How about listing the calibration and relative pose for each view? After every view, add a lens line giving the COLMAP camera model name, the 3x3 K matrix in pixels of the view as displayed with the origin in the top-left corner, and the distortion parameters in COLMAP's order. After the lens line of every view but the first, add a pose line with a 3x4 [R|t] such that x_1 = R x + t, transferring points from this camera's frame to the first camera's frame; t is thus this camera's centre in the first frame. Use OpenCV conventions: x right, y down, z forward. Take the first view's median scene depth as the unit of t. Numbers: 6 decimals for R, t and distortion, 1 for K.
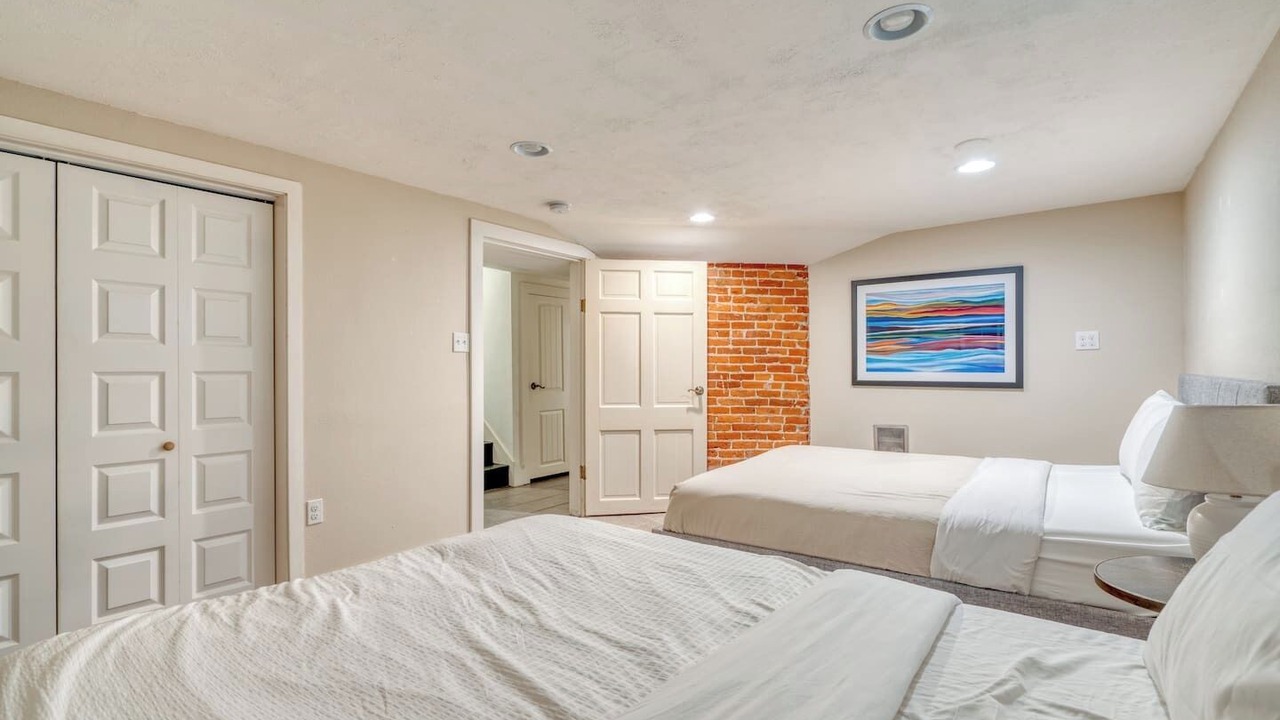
lens RADIAL K [[576.3, 0, 639.0], [0, 576.3, 363.7], [0, 0, 1]] dist [-0.002893, -0.000022]
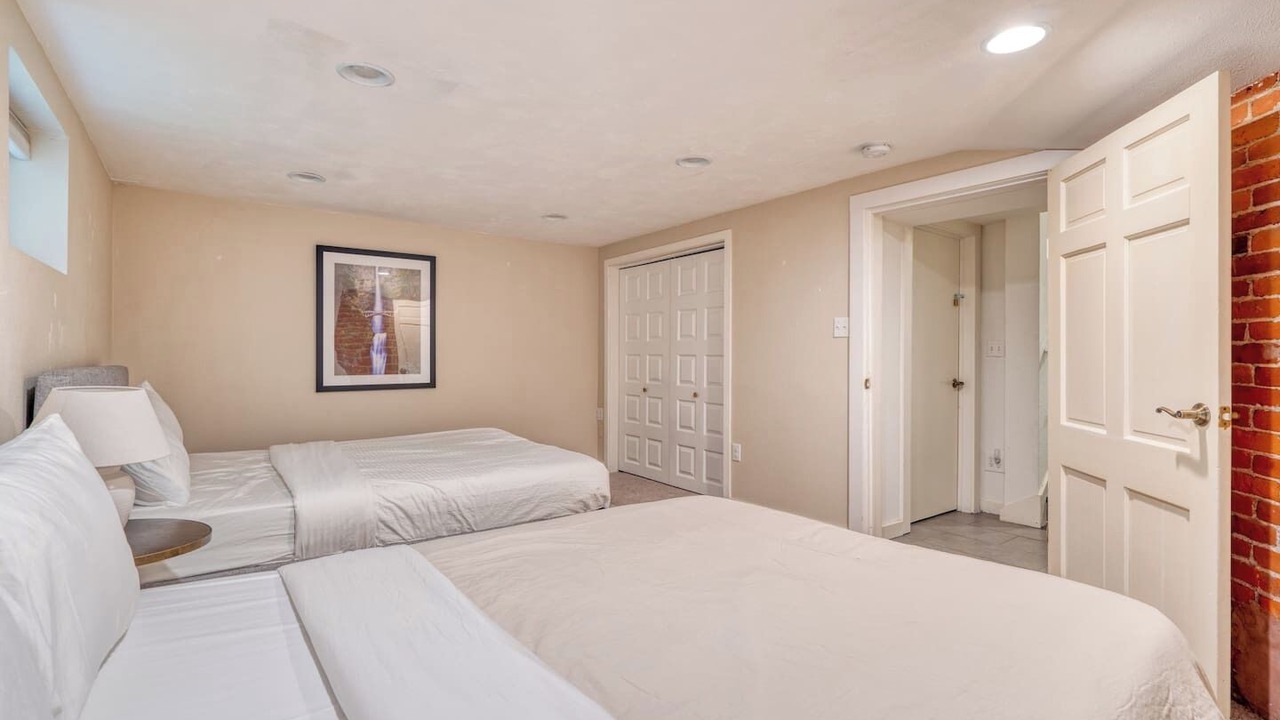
lens RADIAL K [[588.6, 0, 640.0], [0, 588.6, 360.0], [0, 0, 1]] dist [-0.000254, -0.000136]
pose [[-0.270793, 0.012881, -0.962551, 0.740030], [0.002799, 0.999917, 0.012593, 0.004540], [0.962634, 0.000716, -0.270806, 0.936819]]
